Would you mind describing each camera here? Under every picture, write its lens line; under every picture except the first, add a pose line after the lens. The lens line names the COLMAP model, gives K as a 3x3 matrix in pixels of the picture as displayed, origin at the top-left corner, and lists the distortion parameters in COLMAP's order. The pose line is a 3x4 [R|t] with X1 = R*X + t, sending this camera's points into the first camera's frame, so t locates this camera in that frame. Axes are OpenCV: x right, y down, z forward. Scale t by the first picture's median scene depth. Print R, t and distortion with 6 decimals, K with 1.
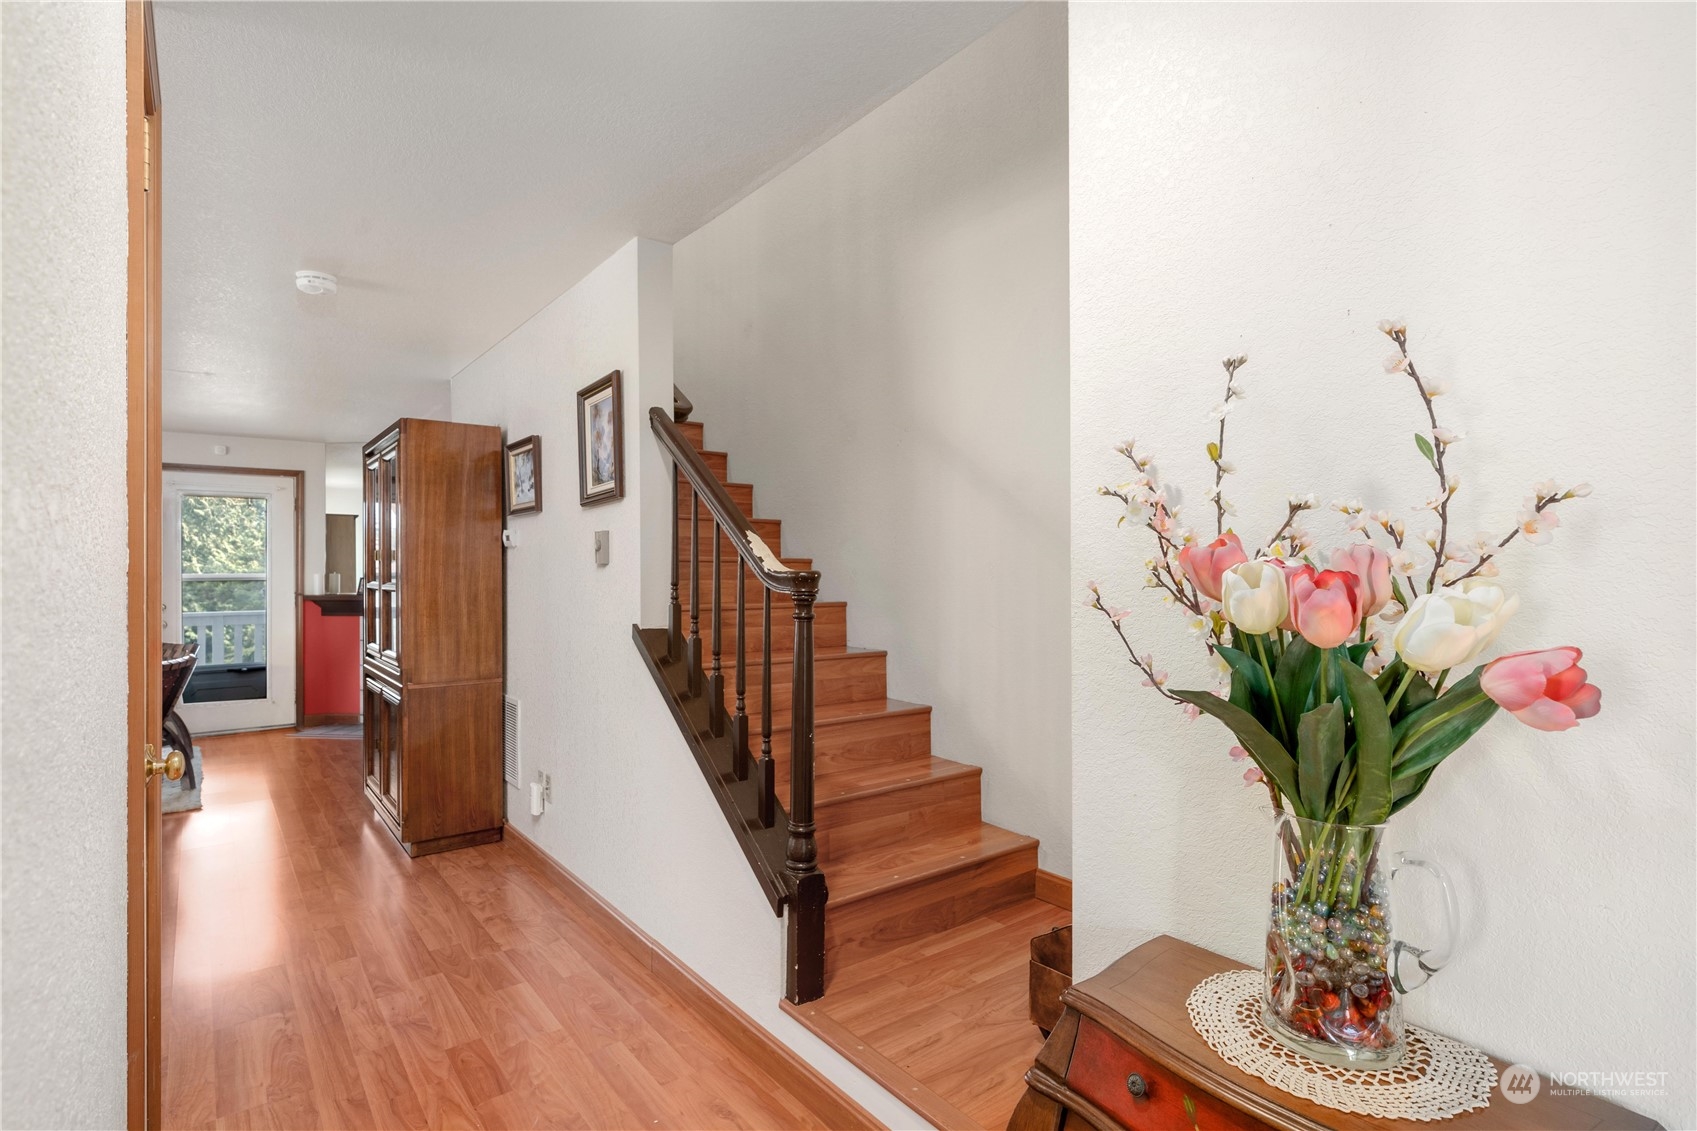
lens RADIAL K [[841.3, 0, 846.5], [0, 841.3, 568.7], [0, 0, 1]] dist [-0.001552, -0.000257]
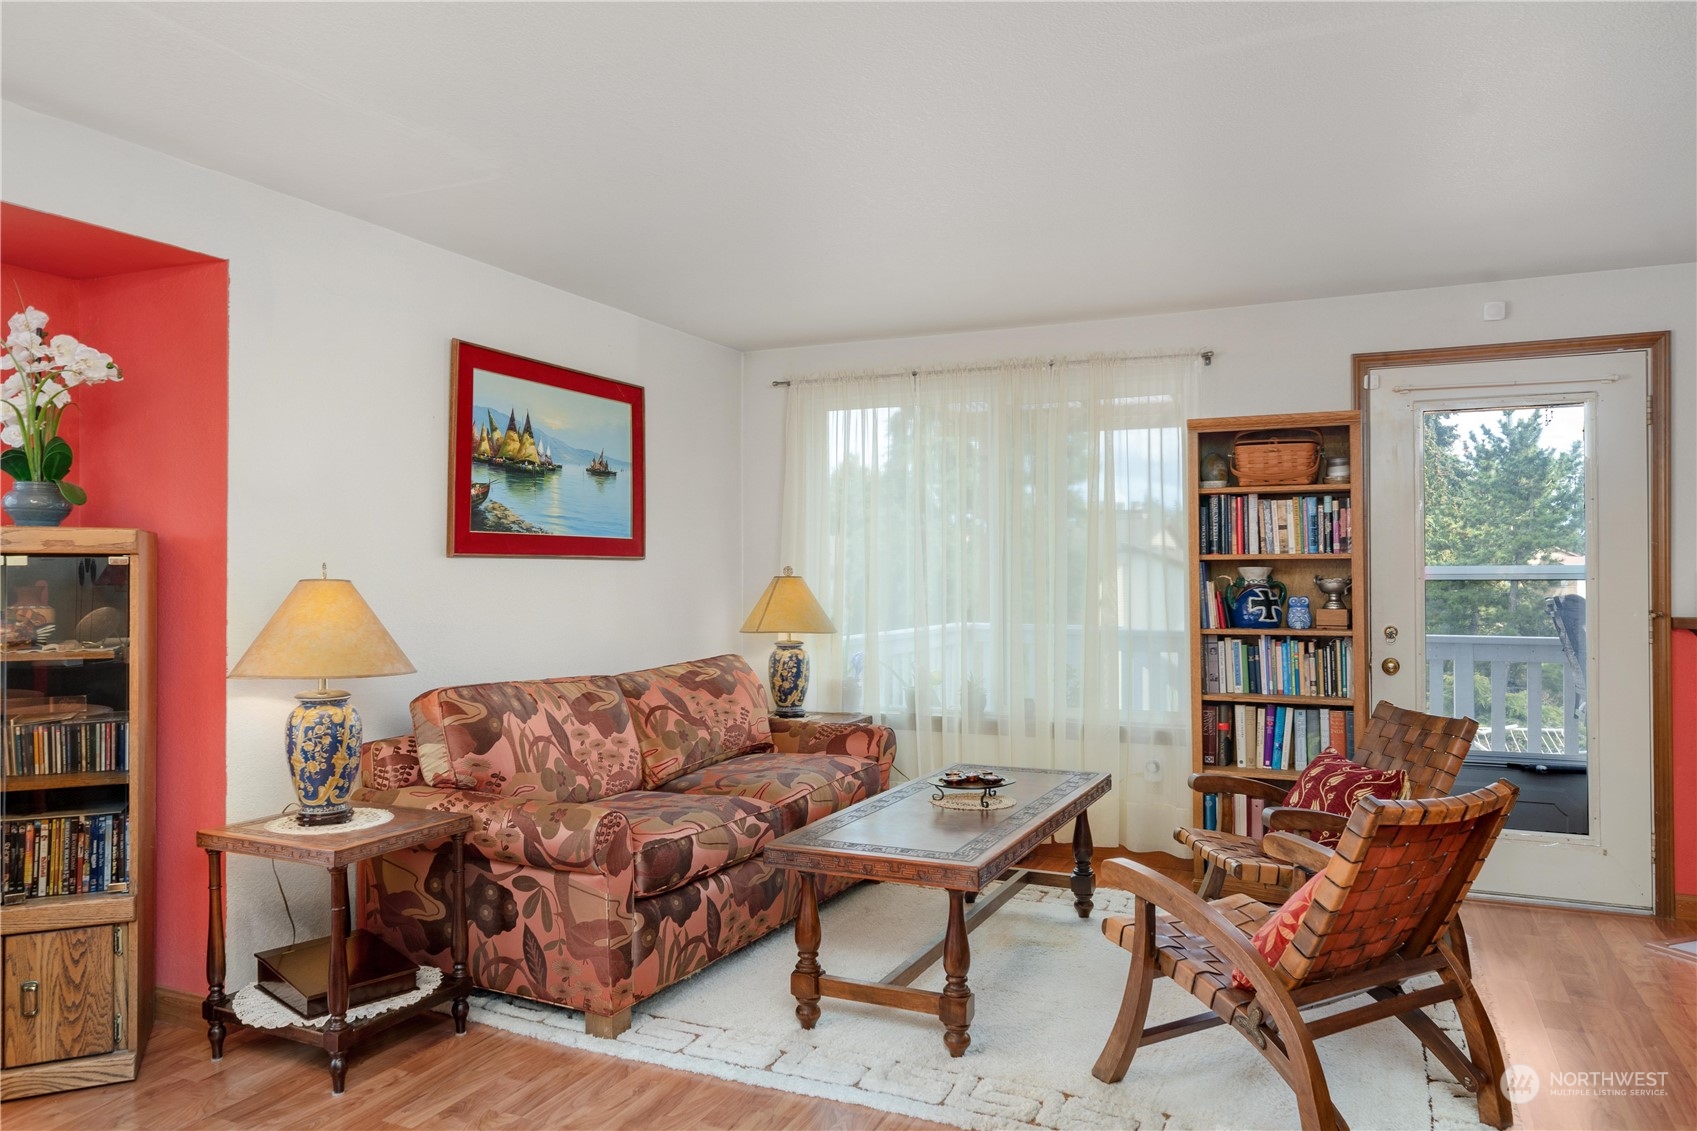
lens RADIAL K [[1163.3, 0, 853.9], [0, 1163.3, 552.1], [0, 0, 1]] dist [-0.003655, -0.001176]
pose [[0.475469, -0.008603, -0.879690, -0.321481], [0.003252, 0.999963, -0.008022, 0.001929], [0.879726, 0.000953, 0.475479, 0.345471]]
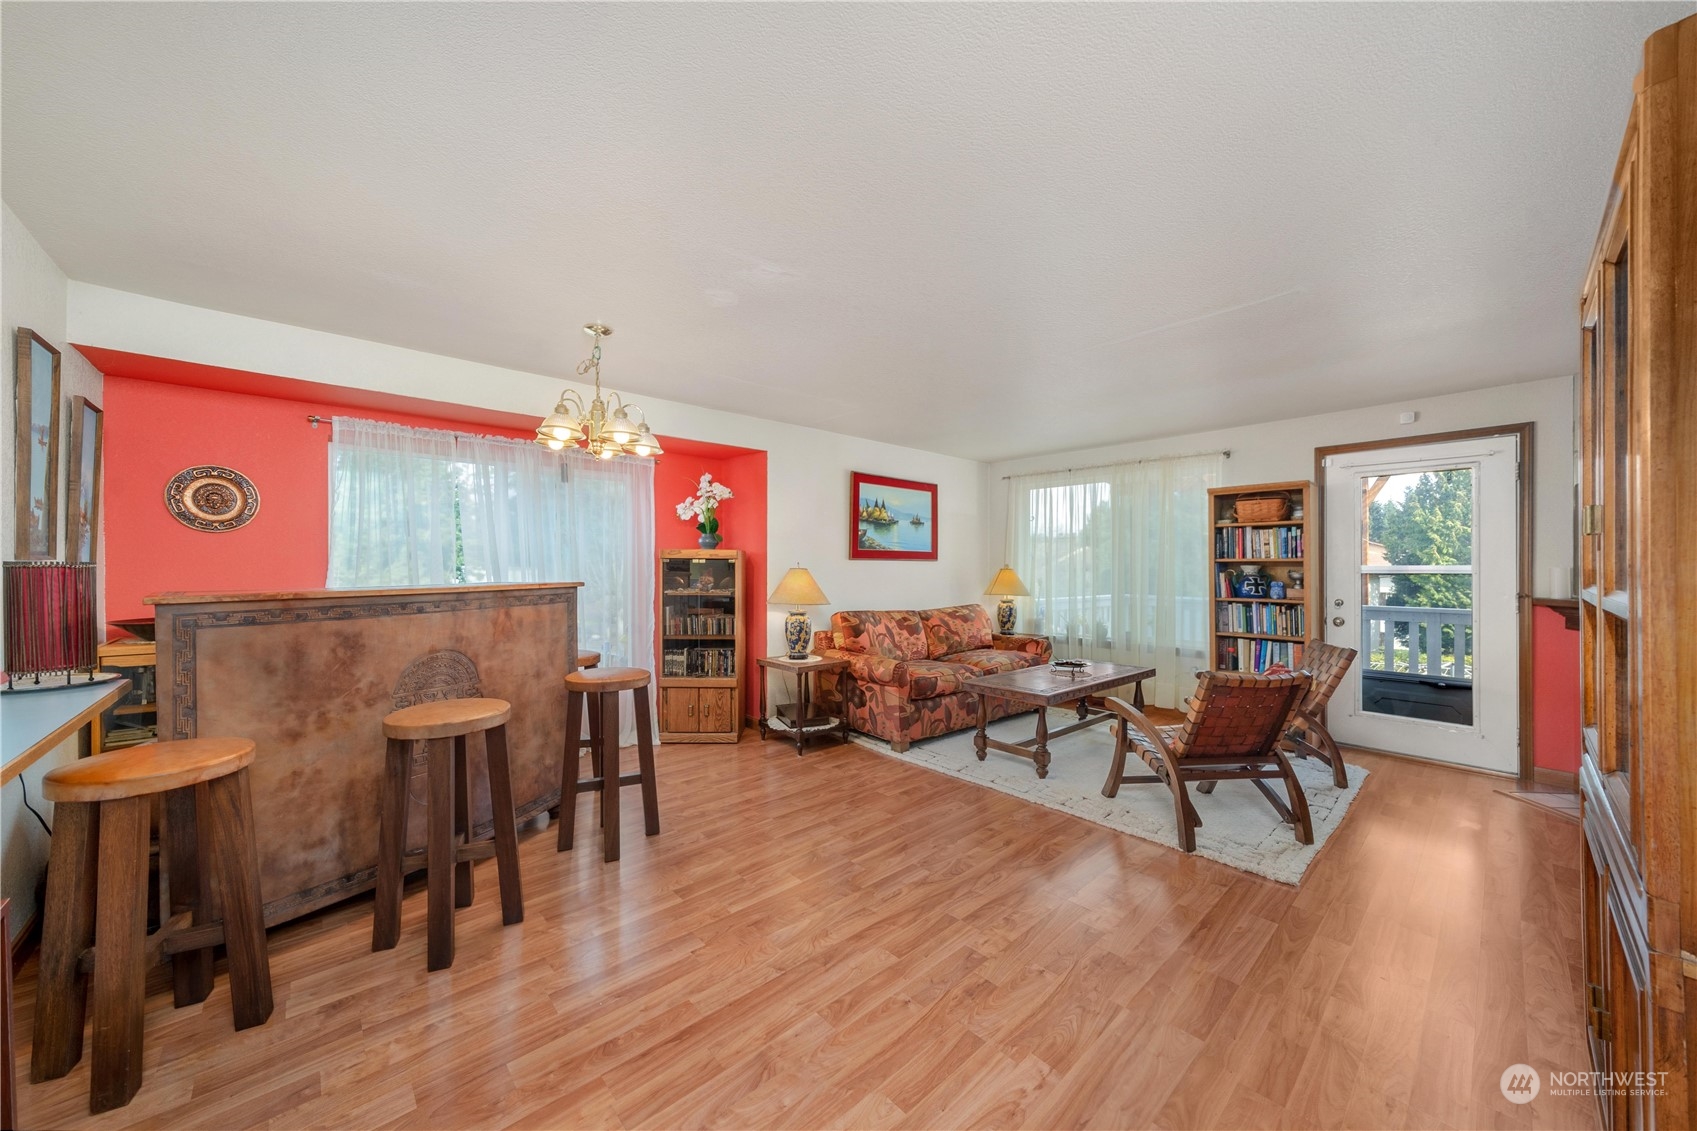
lens RADIAL K [[606.3, 0, 842.7], [0, 606.3, 565.4], [0, 0, 1]] dist [-0.008136, -0.000240]
pose [[0.077890, 0.005399, -0.996947, -0.183243], [0.000902, 0.999985, 0.005485, 0.001803], [0.996962, -0.001326, 0.077884, 0.376786]]
